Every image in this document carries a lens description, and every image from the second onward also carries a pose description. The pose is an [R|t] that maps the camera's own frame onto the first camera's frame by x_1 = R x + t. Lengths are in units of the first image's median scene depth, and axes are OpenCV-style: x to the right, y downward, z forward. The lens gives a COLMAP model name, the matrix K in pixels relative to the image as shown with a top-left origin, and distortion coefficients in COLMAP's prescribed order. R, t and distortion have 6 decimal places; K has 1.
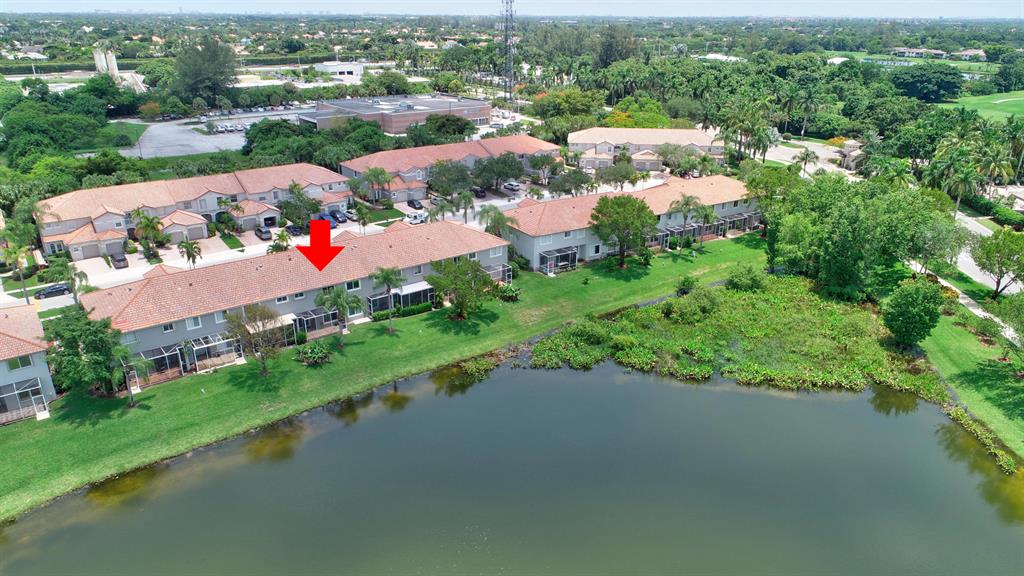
lens RADIAL K [[685.2, 0, 512.0], [0, 685.2, 288.0], [0, 0, 1]] dist [-0.003569, 0.002302]
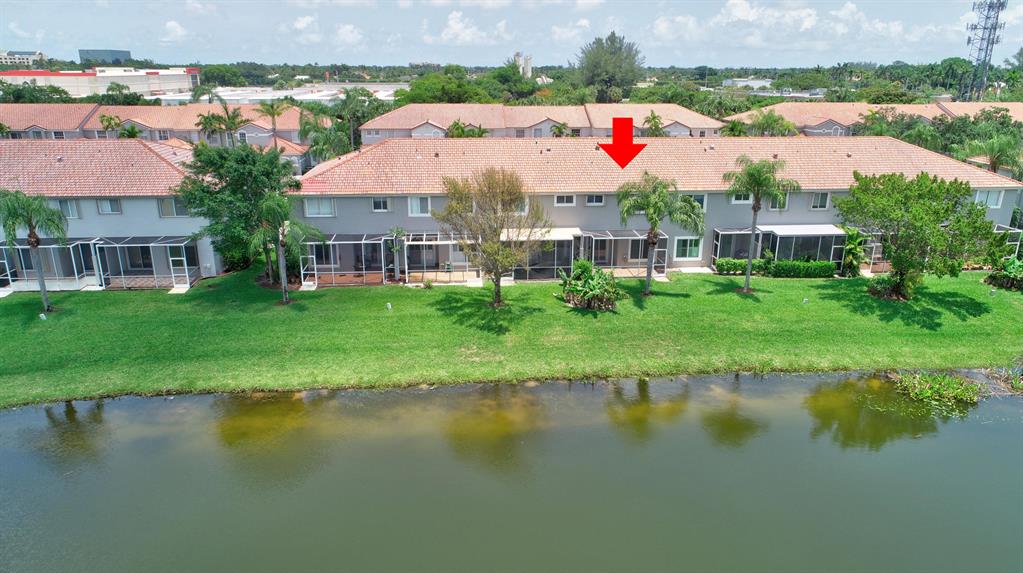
lens RADIAL K [[684.6, 0, 511.5], [0, 684.6, 286.5], [0, 0, 1]] dist [-0.003569, 0.002302]
pose [[0.845507, 0.158815, -0.509800, -0.062720], [-0.195534, 0.980516, -0.018839, 0.105070], [0.496875, 0.115612, 0.860087, 0.466285]]
